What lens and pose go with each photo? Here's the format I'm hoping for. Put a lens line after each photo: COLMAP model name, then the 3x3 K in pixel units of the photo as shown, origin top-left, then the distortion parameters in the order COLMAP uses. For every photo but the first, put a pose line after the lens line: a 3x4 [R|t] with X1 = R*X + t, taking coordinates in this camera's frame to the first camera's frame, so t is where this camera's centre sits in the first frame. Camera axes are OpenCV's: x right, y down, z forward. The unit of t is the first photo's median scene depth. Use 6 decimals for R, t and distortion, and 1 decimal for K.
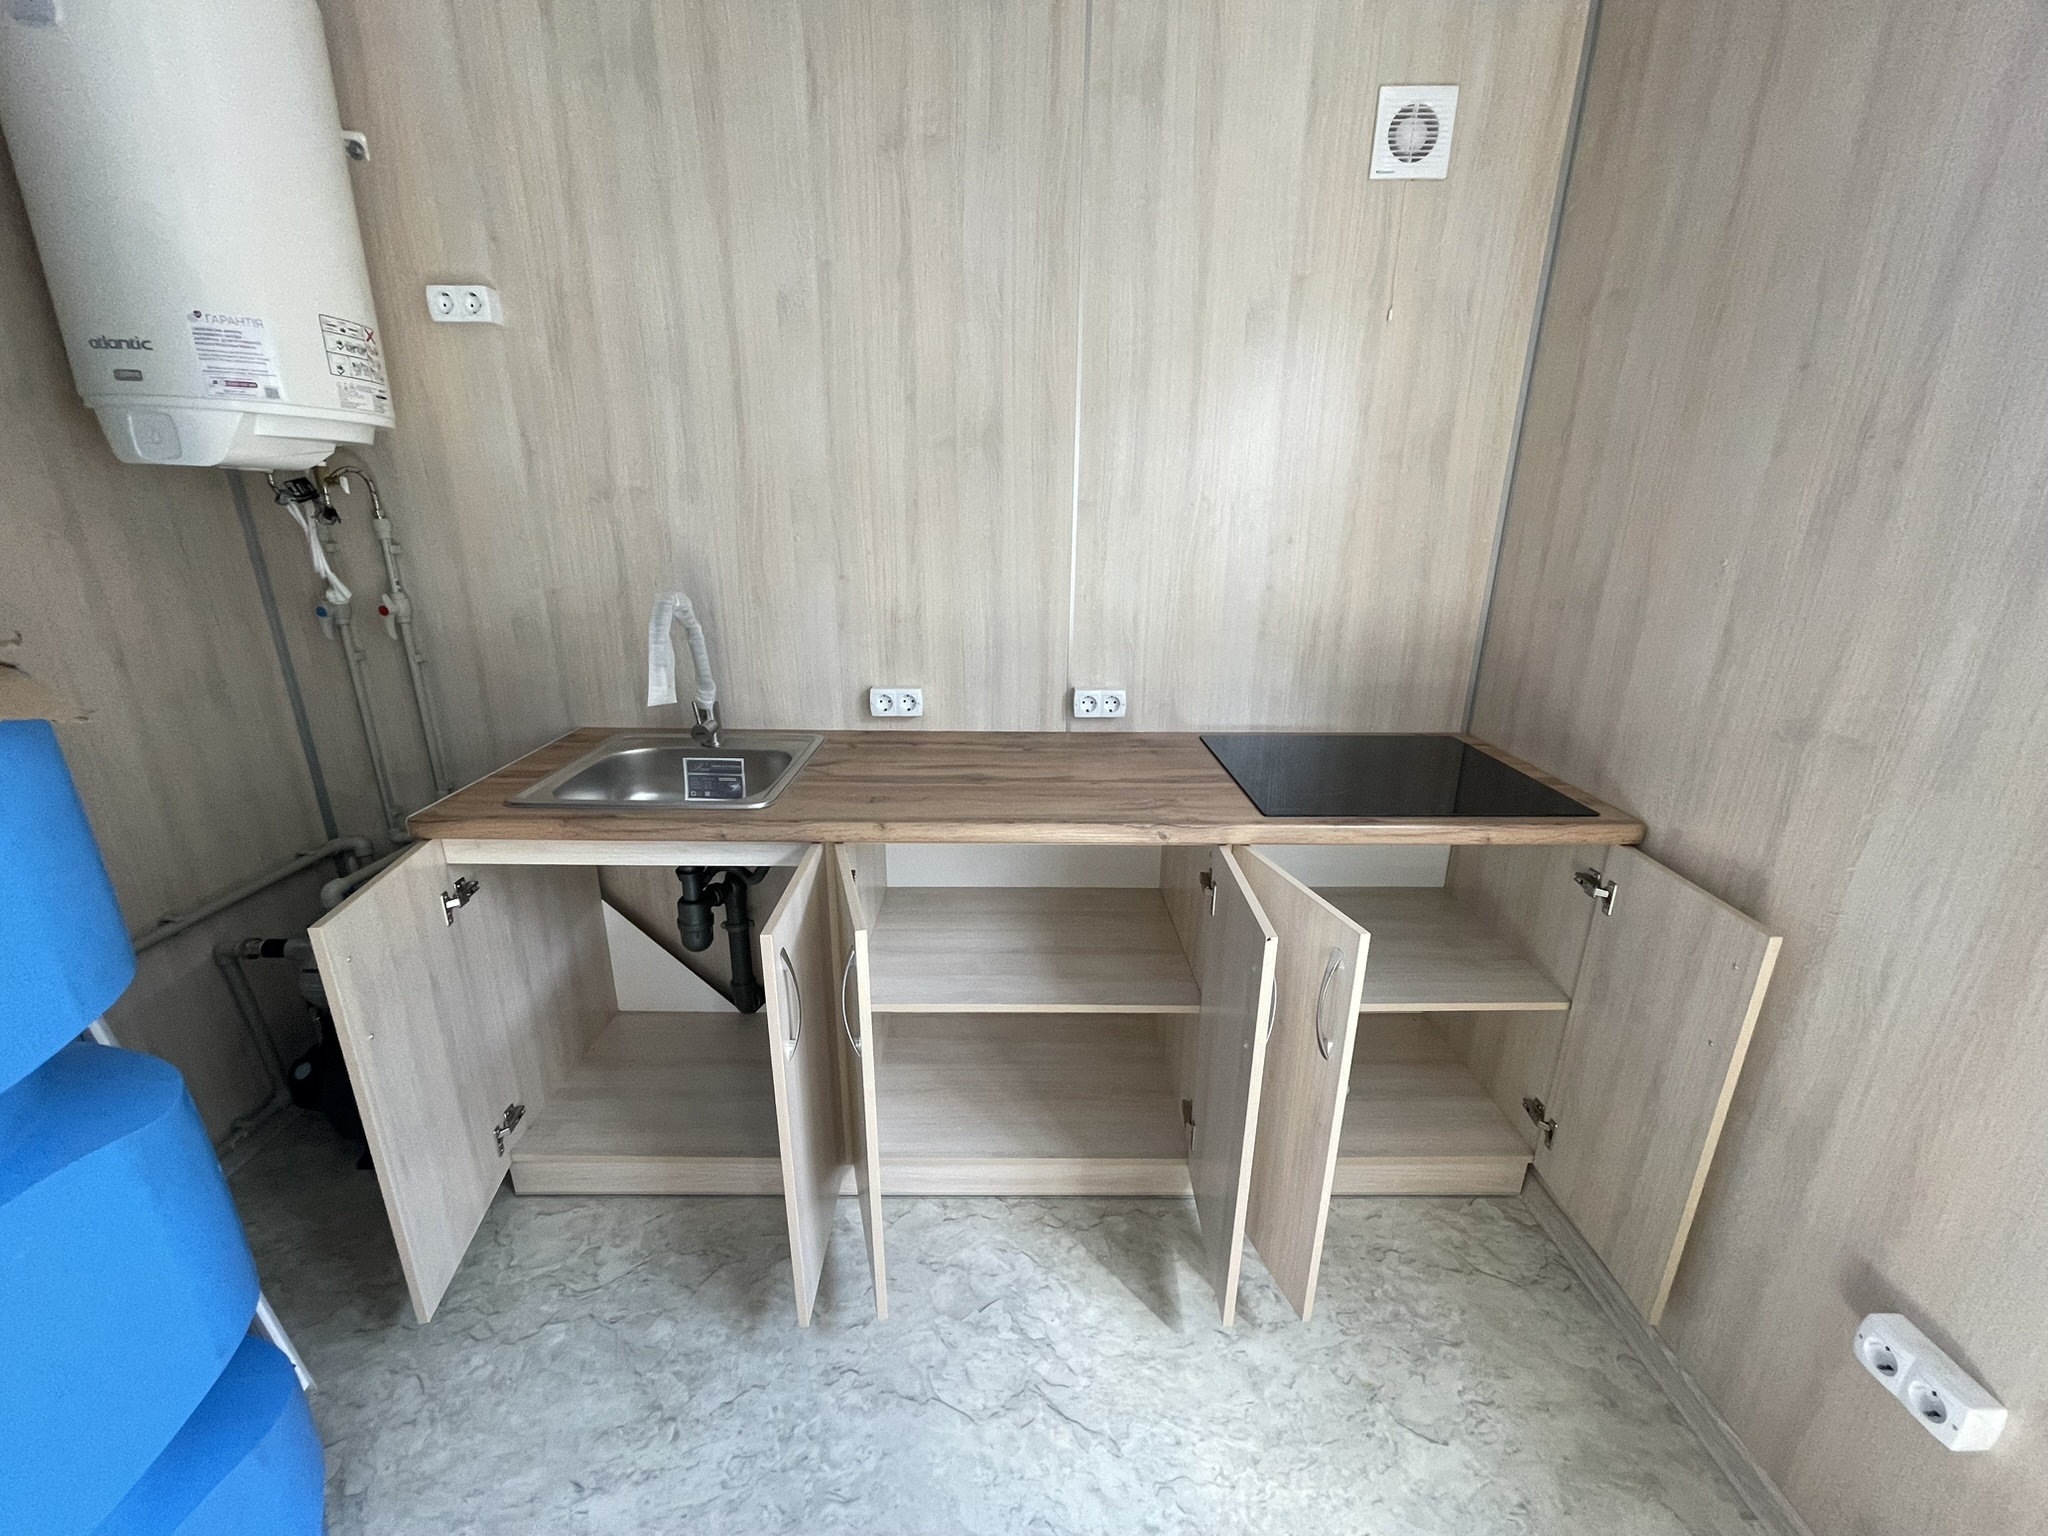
lens RADIAL K [[829.7, 0, 1017.2], [0, 829.7, 774.0], [0, 0, 1]] dist [-0.001802, 0.000958]
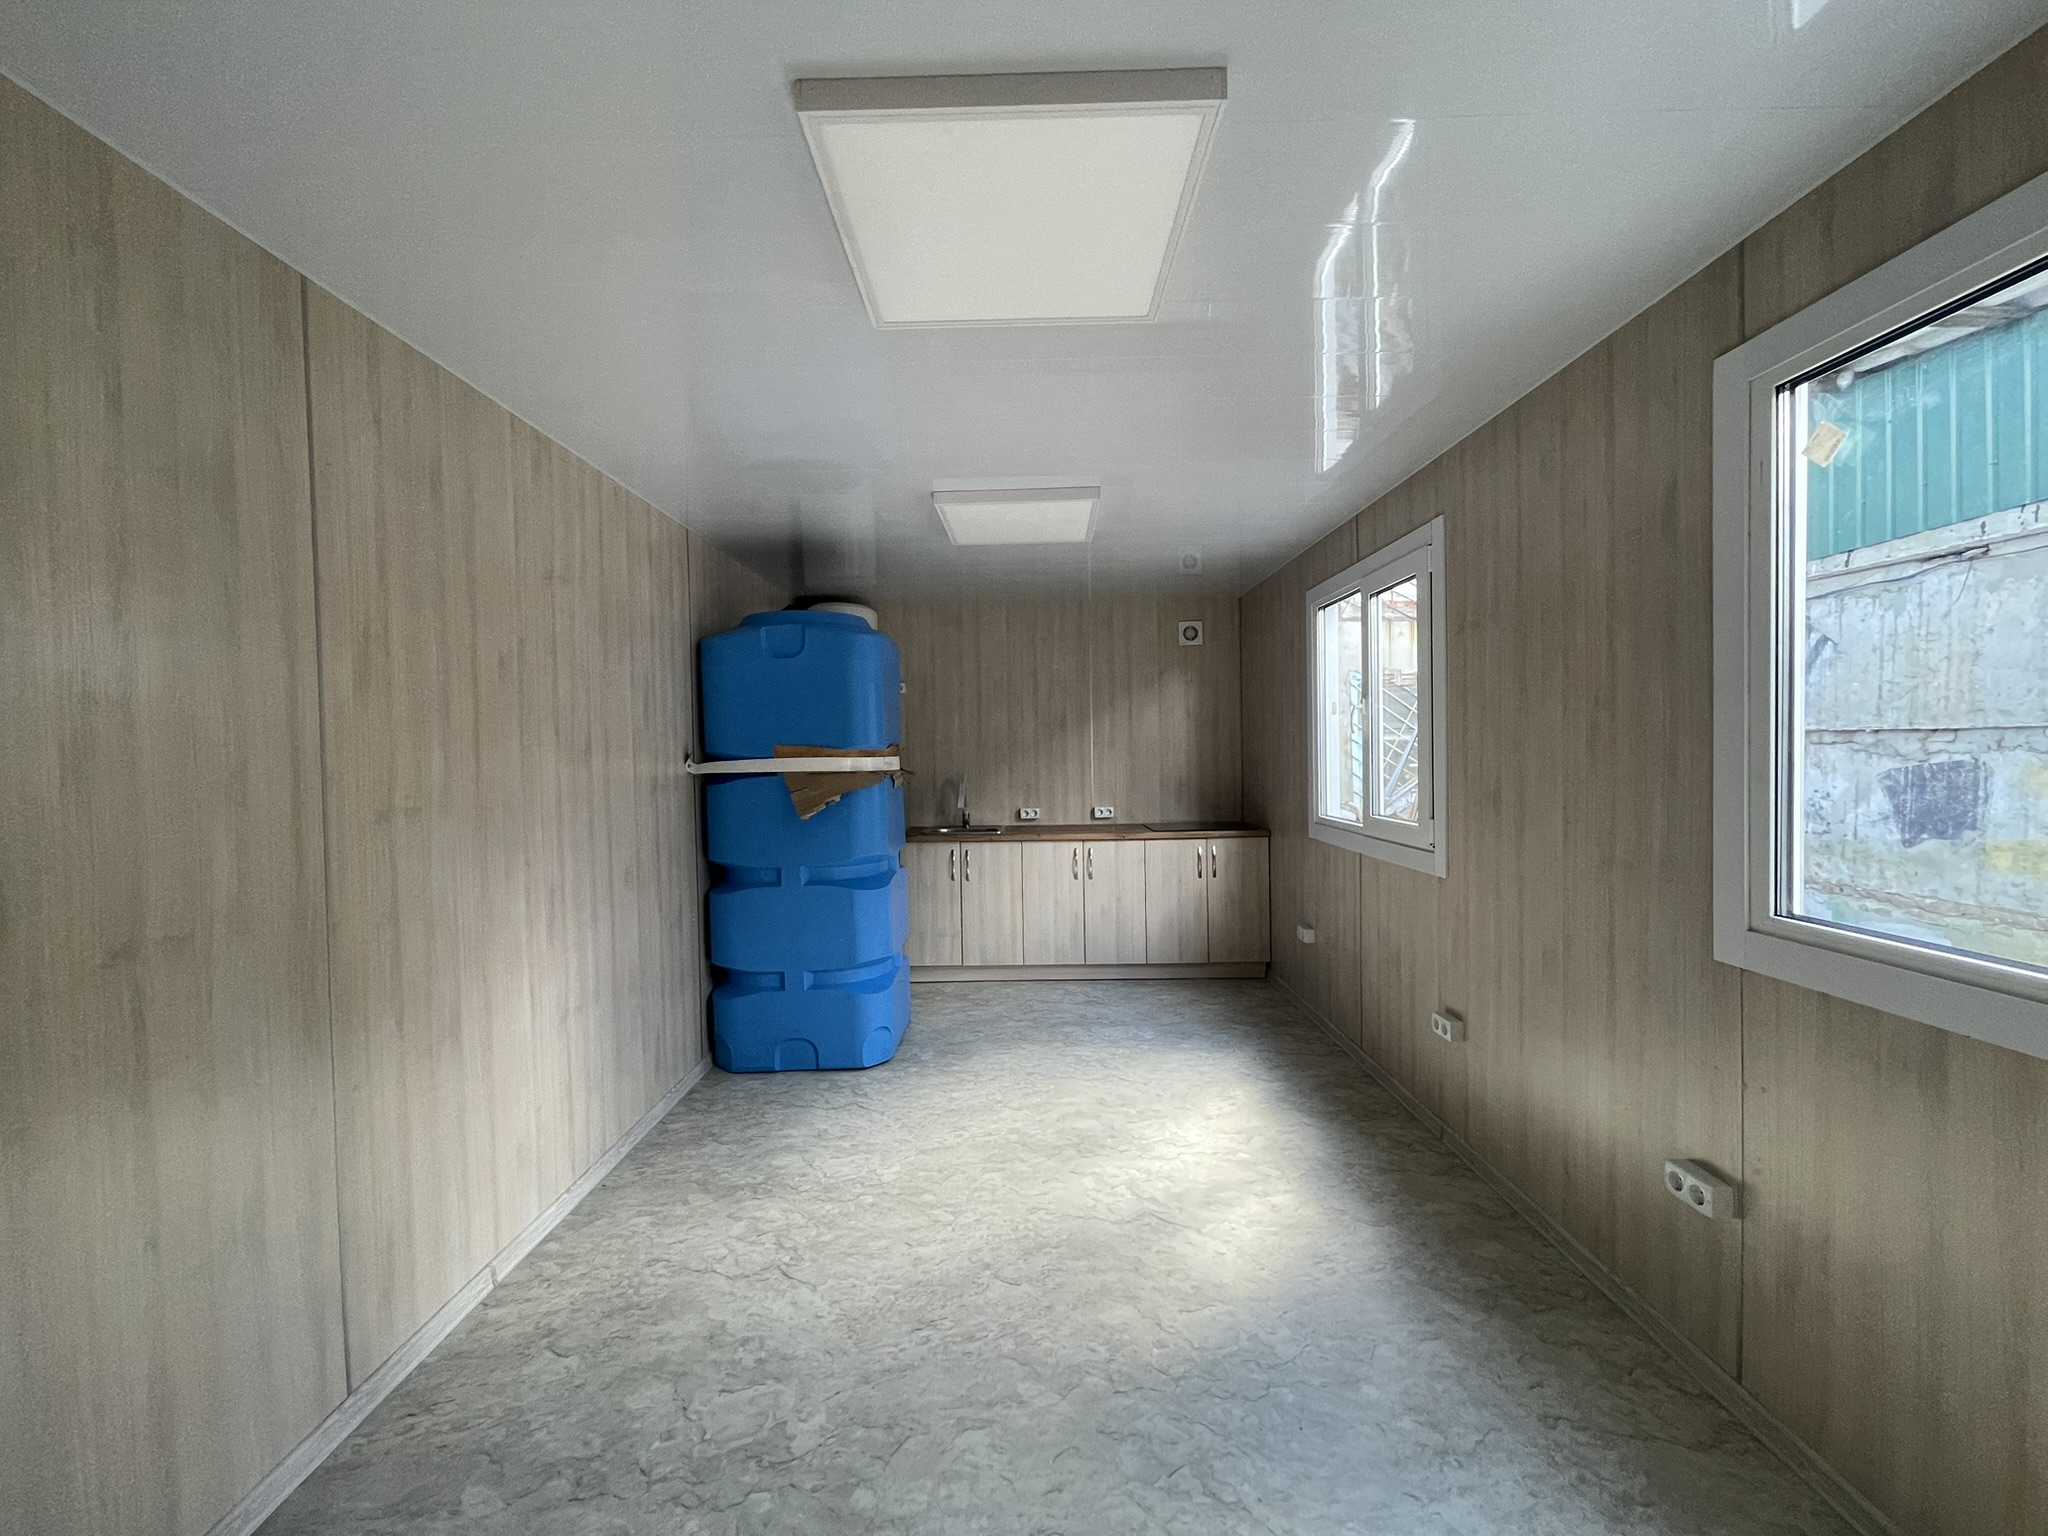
lens RADIAL K [[829.7, 0, 1017.2], [0, 829.7, 774.0], [0, 0, 1]] dist [-0.001802, 0.000958]
pose [[0.999509, -0.025119, -0.018729, -0.154508], [0.018699, 0.957827, -0.286738, 0.666007], [0.025142, 0.286247, 0.957826, -1.936004]]
